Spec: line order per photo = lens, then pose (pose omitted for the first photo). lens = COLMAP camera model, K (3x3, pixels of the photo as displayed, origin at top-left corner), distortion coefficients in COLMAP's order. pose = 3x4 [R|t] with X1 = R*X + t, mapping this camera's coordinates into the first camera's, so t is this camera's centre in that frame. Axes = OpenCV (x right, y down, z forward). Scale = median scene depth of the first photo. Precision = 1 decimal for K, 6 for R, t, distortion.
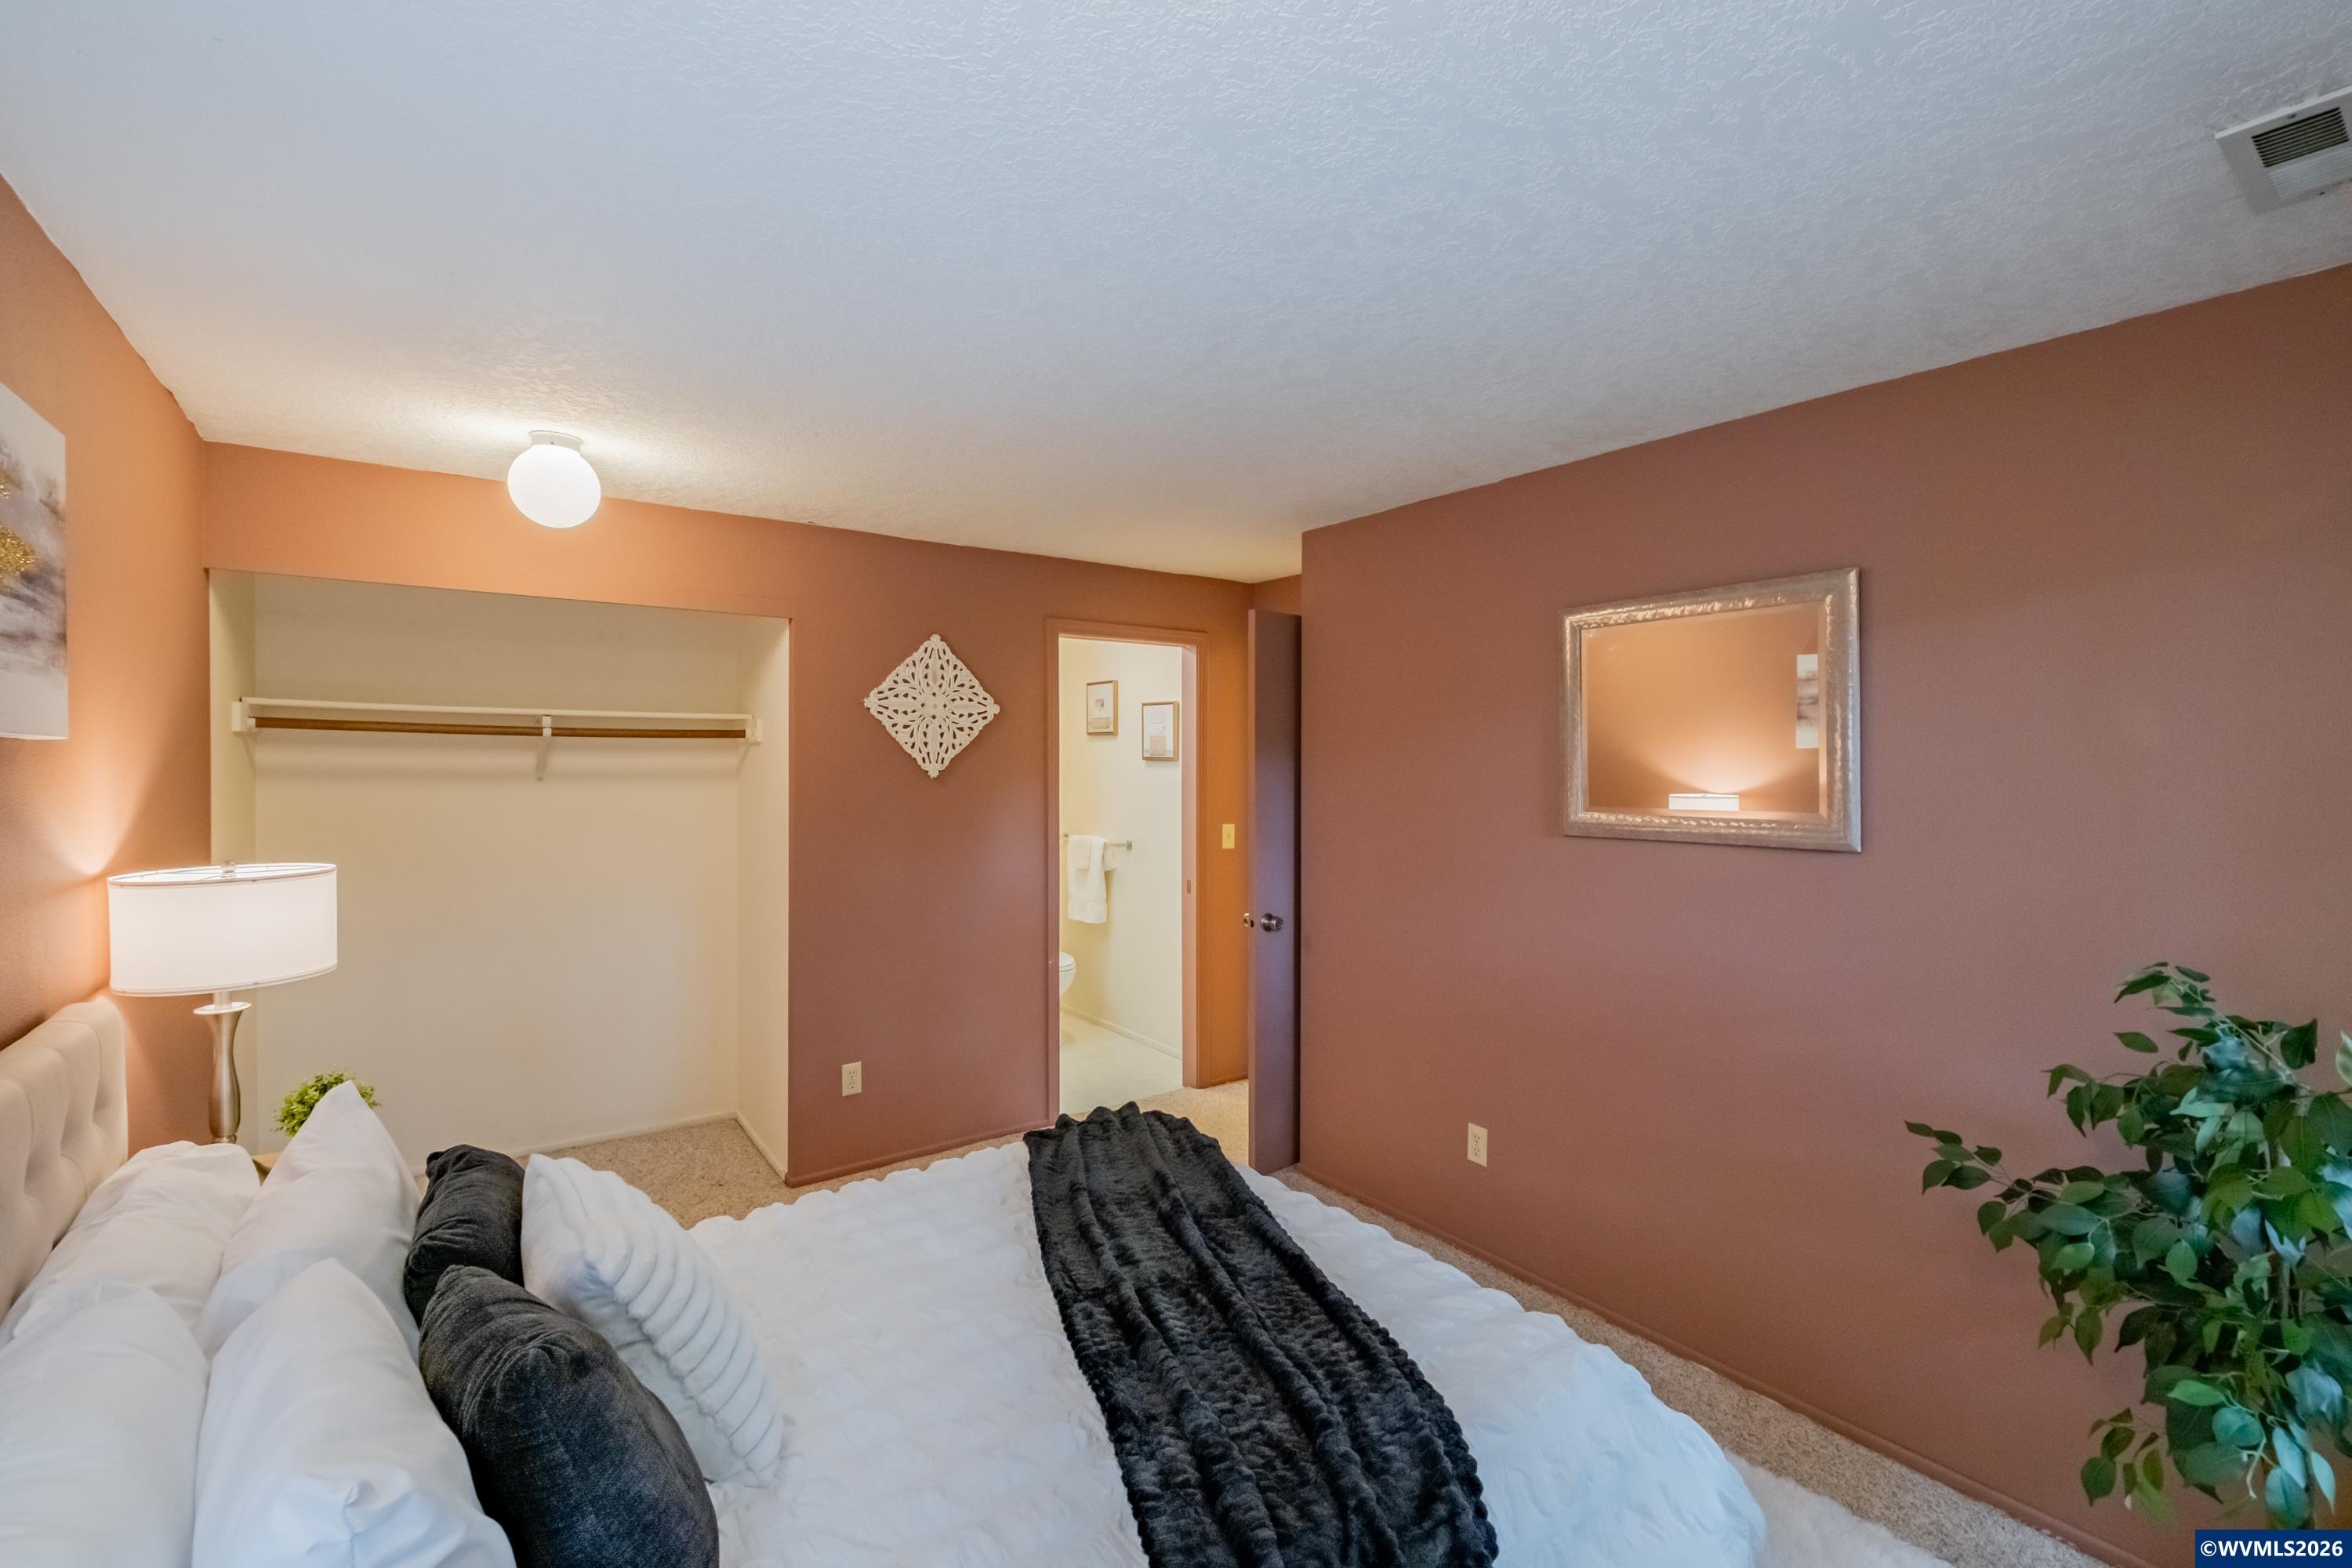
lens RADIAL K [[1007.4, 0, 1177.2], [0, 1007.4, 763.8], [0, 0, 1]] dist [0.002496, -0.009049]
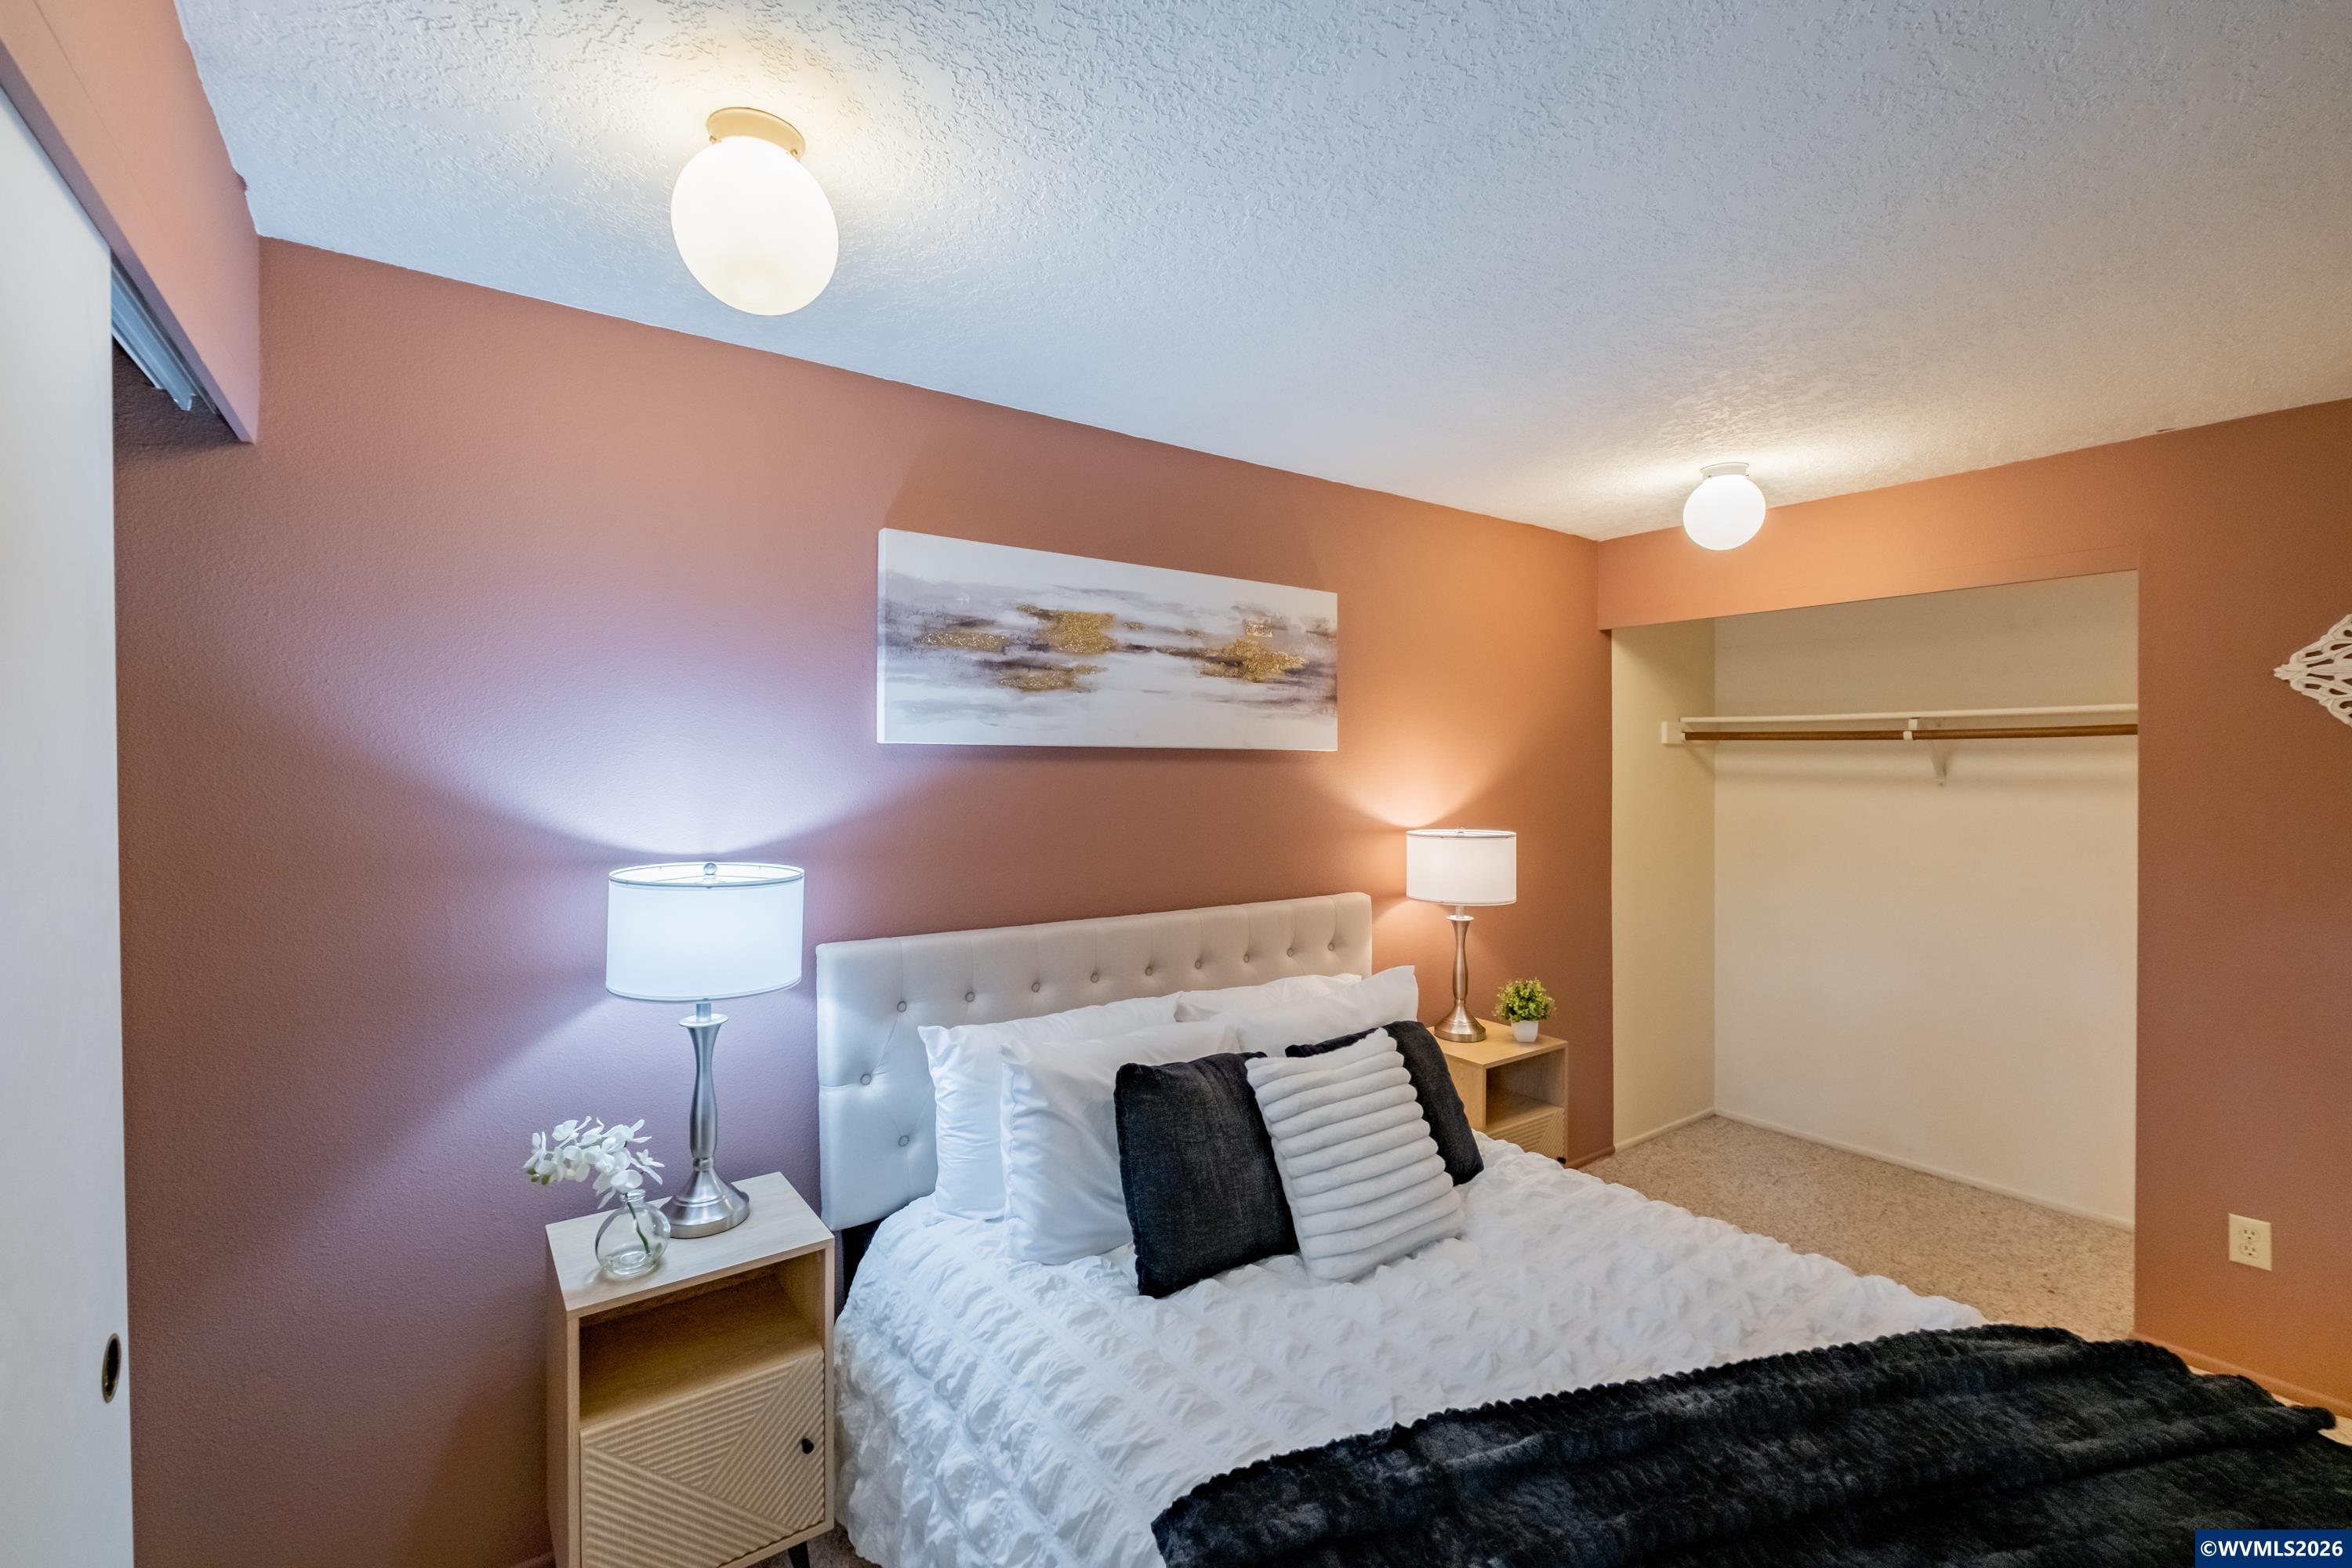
lens RADIAL K [[1007.4, 0, 1177.2], [0, 1007.4, 763.8], [0, 0, 1]] dist [0.002496, -0.009049]
pose [[-0.025683, -0.006810, -0.999647, 0.367114], [-0.006466, 0.999957, -0.006646, 0.007048], [0.999649, 0.006293, -0.025726, 0.322442]]
